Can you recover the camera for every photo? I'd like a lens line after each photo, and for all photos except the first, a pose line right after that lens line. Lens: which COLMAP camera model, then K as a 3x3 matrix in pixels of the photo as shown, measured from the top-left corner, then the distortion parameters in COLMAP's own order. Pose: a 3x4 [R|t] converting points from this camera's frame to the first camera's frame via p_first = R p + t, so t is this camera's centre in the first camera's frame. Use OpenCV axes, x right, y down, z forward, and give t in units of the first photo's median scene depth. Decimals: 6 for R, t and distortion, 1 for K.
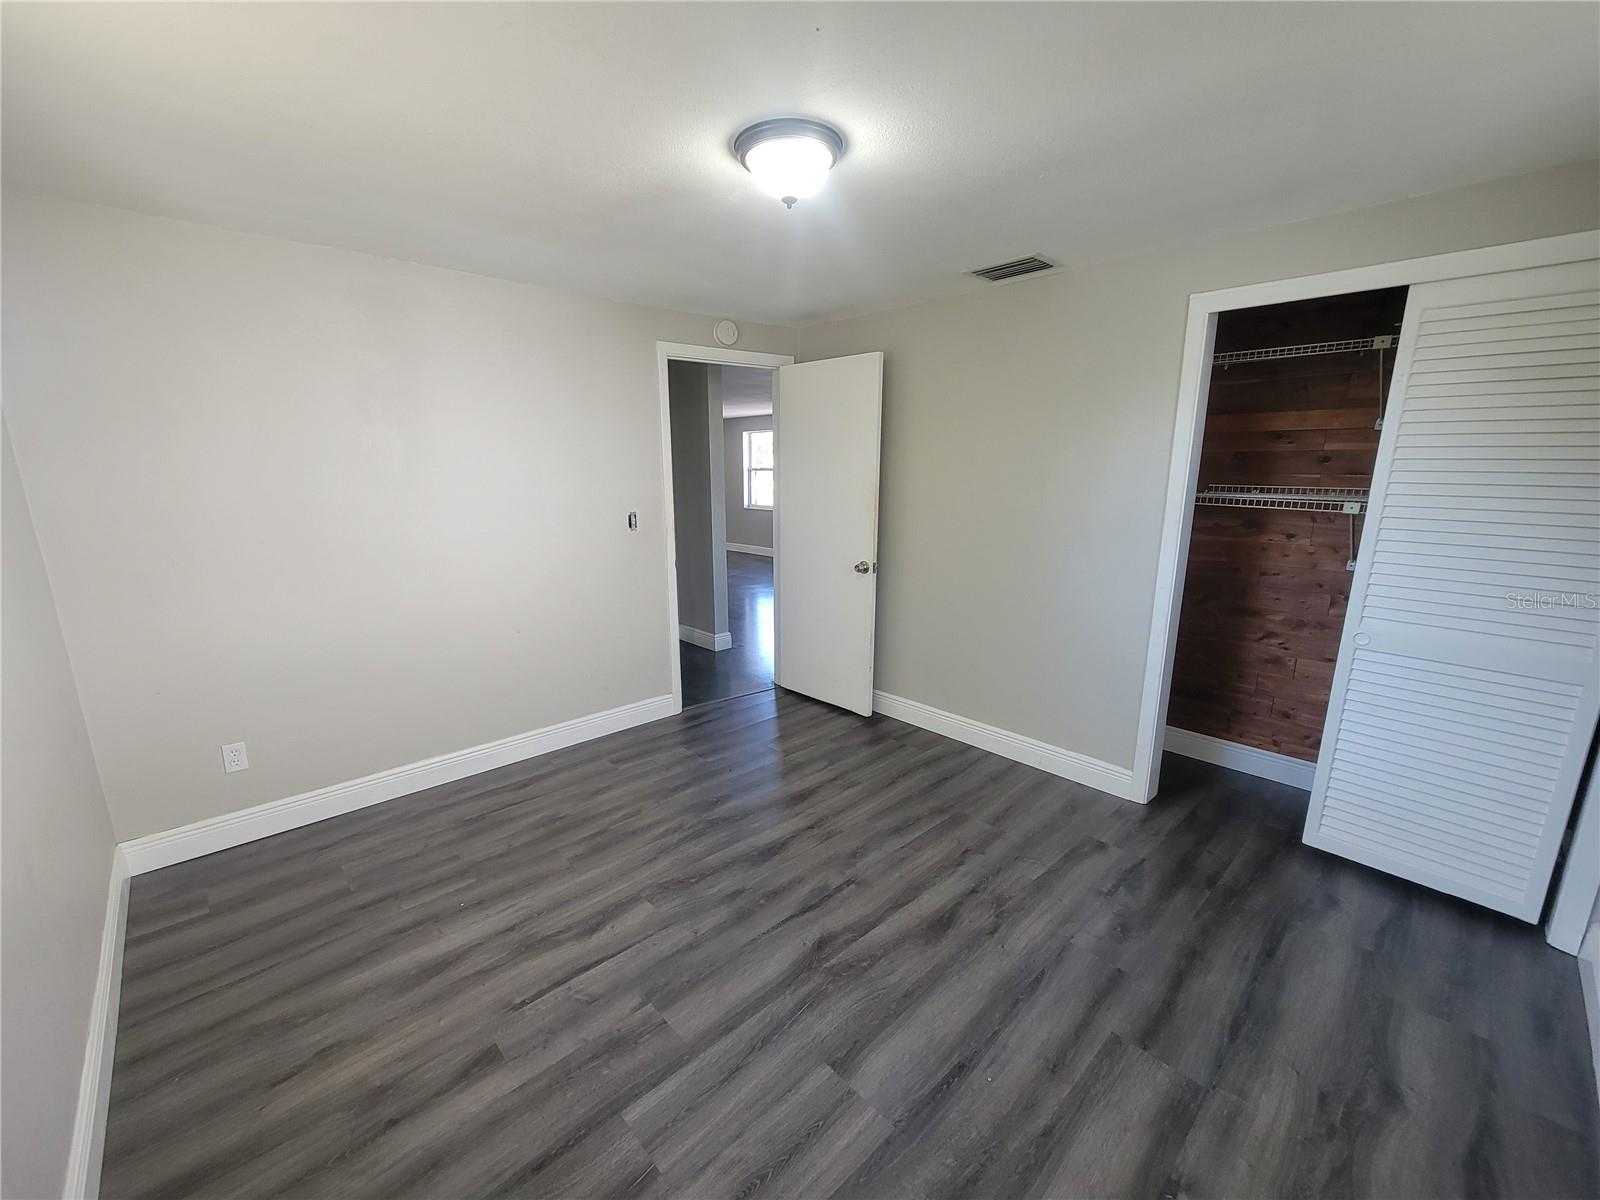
lens RADIAL K [[655.0, 0, 796.6], [0, 655.0, 609.1], [0, 0, 1]] dist [0.001856, -0.001430]
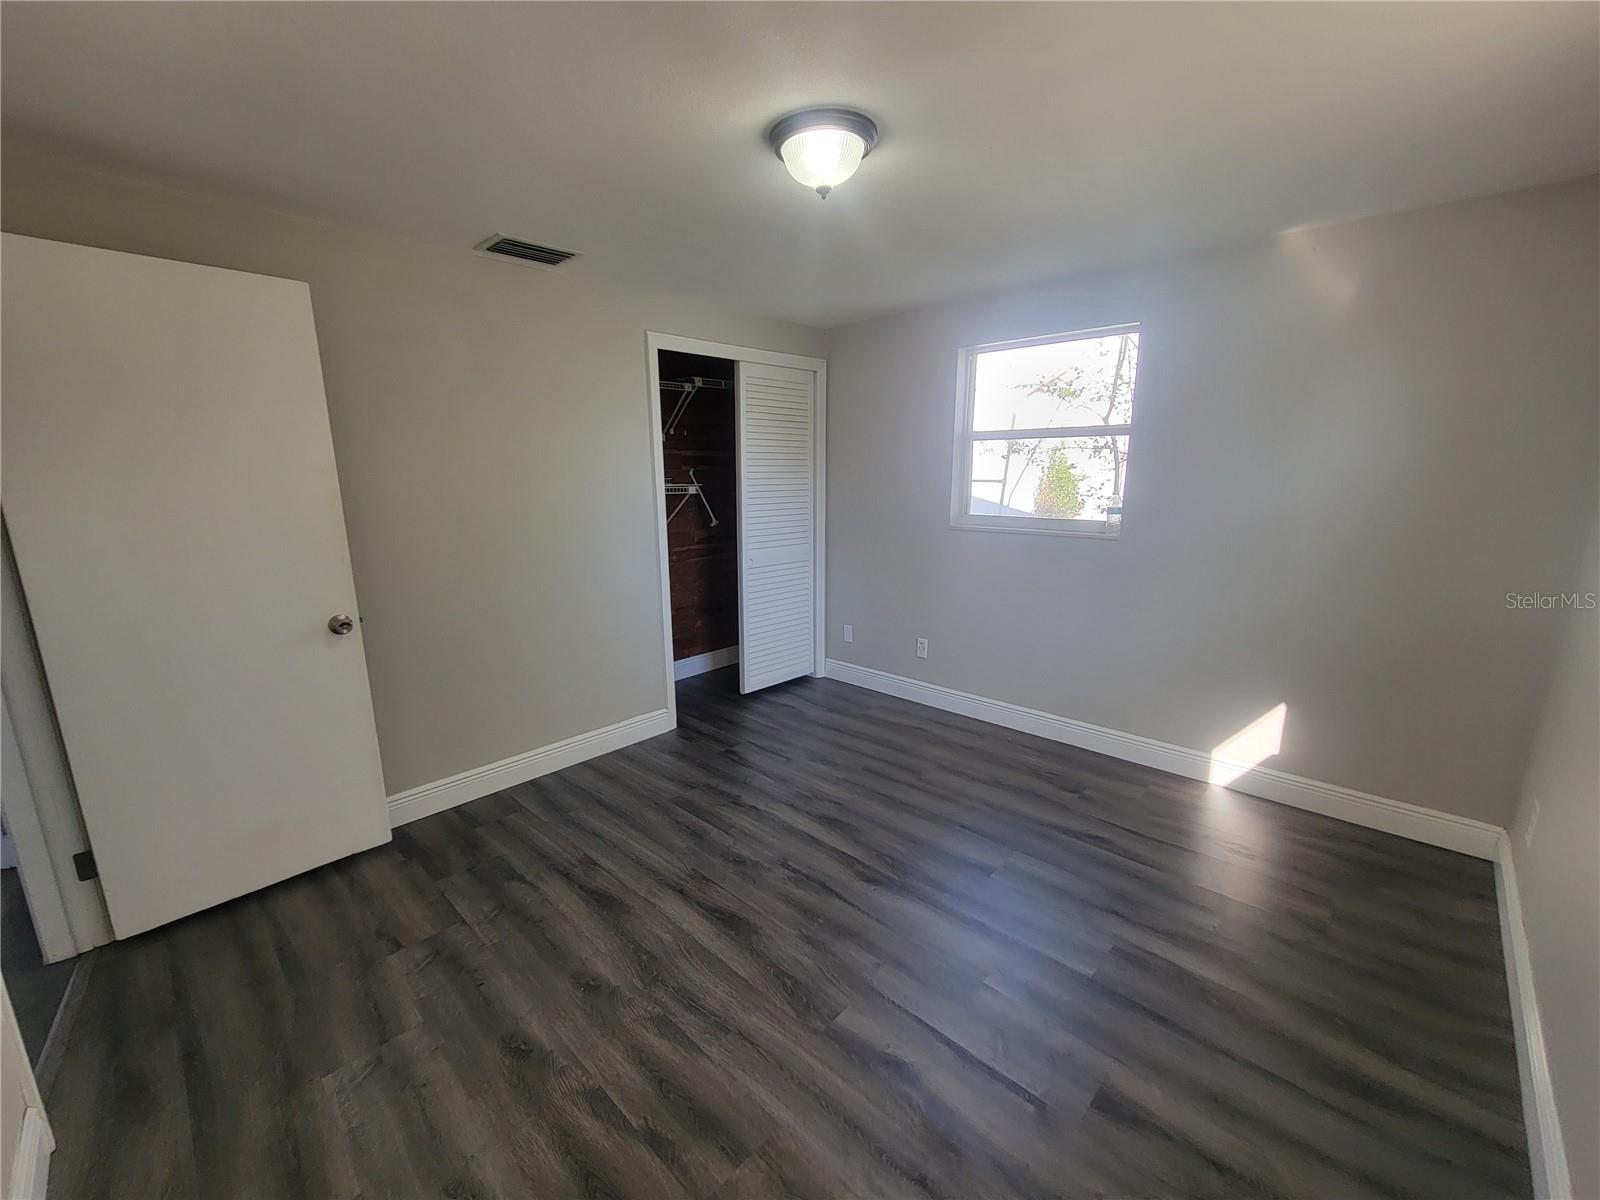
lens RADIAL K [[655.0, 0, 801.4], [0, 655.0, 603.8], [0, 0, 1]] dist [0.001856, -0.001430]
pose [[-0.056317, -0.205734, 0.976986, -0.791401], [0.221611, 0.951554, 0.213153, -0.173942], [-0.973508, 0.228515, -0.007996, 0.839015]]
